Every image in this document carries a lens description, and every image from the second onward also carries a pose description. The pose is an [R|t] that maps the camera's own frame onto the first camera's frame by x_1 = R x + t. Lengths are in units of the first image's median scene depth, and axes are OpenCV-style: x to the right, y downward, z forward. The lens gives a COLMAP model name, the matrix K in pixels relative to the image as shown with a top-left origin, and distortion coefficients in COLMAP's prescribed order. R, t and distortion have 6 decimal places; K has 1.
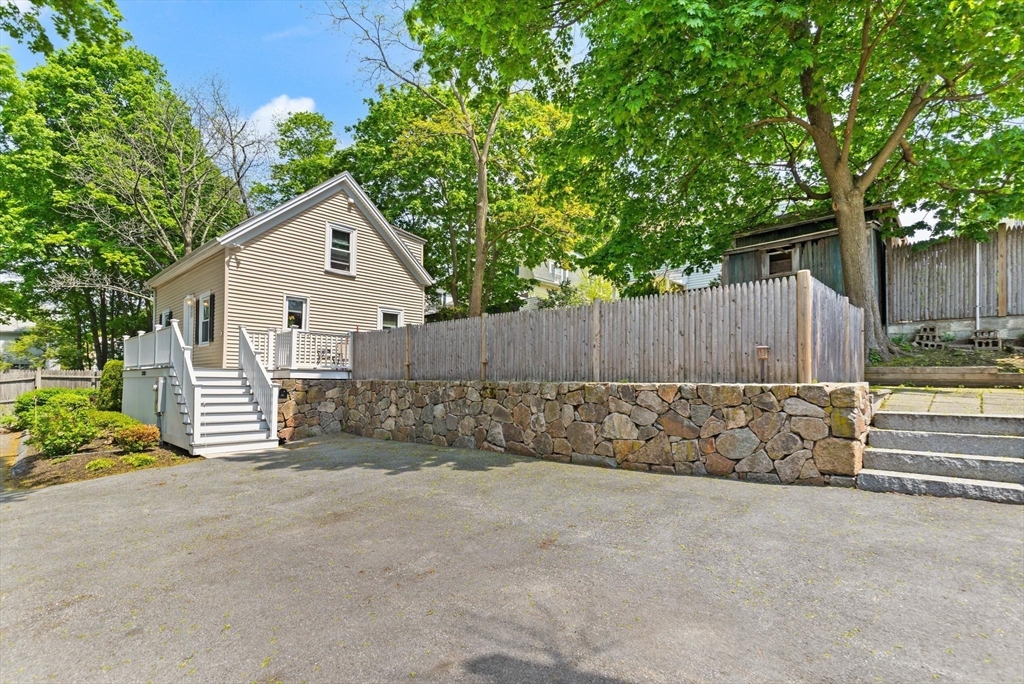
lens RADIAL K [[477.7, 0, 515.6], [0, 477.7, 366.1], [0, 0, 1]] dist [0.006290, -0.000009]
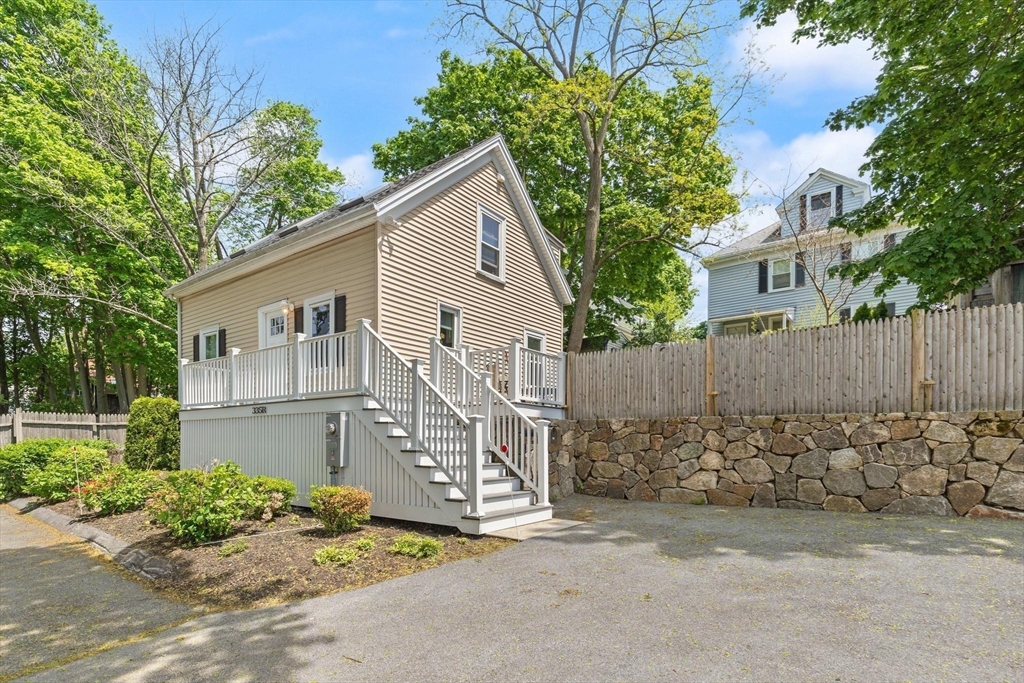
lens RADIAL K [[507.8, 0, 527.2], [0, 507.8, 447.0], [0, 0, 1]] dist [0.002122, 0.002123]
pose [[0.992391, -0.005942, 0.122979, -0.416724], [0.000260, 0.998934, 0.046168, 0.027519], [-0.123122, -0.045785, 0.991335, 0.221087]]
